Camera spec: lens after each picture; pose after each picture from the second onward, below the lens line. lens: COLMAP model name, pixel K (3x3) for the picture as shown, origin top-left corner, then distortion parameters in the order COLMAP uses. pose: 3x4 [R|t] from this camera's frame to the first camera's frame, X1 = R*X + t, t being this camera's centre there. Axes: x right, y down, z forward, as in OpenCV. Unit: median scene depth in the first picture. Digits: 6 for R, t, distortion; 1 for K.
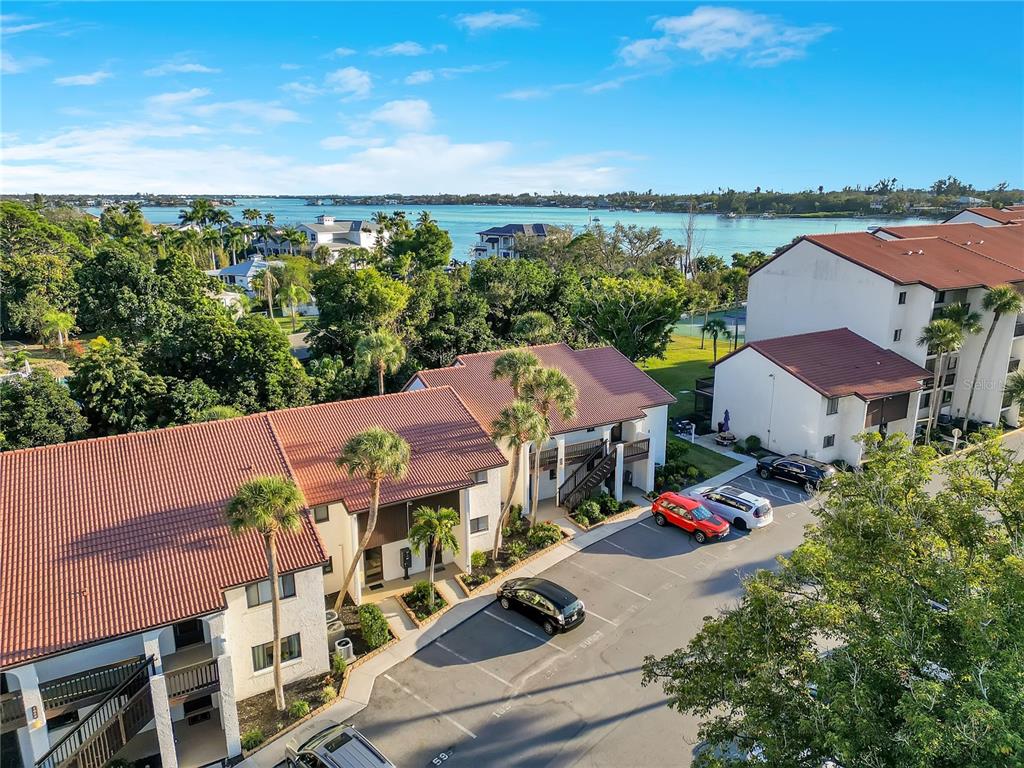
lens RADIAL K [[716.6, 0, 518.4], [0, 716.6, 386.7], [0, 0, 1]] dist [0.075856, -0.067084]
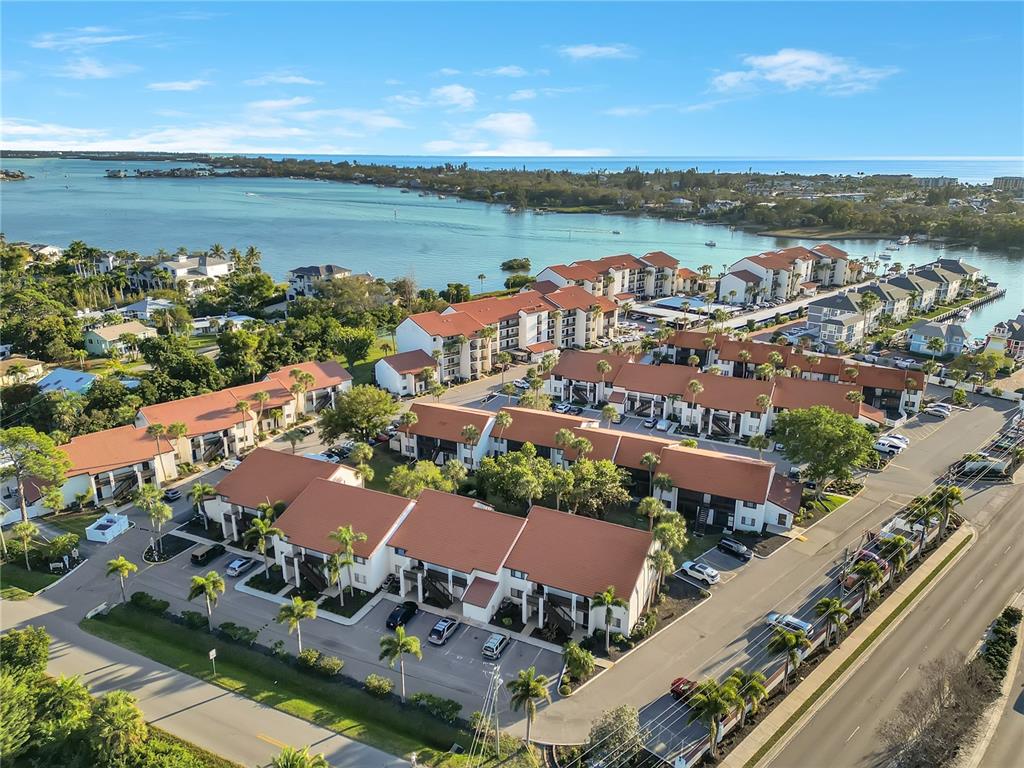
lens RADIAL K [[716.6, 0, 518.4], [0, 716.6, 386.7], [0, 0, 1]] dist [0.075856, -0.067084]
pose [[0.973816, -0.062115, 0.218686, 0.236099], [0.050856, 0.997093, 0.056745, -0.088304], [-0.221575, -0.044137, 0.974144, -2.317465]]
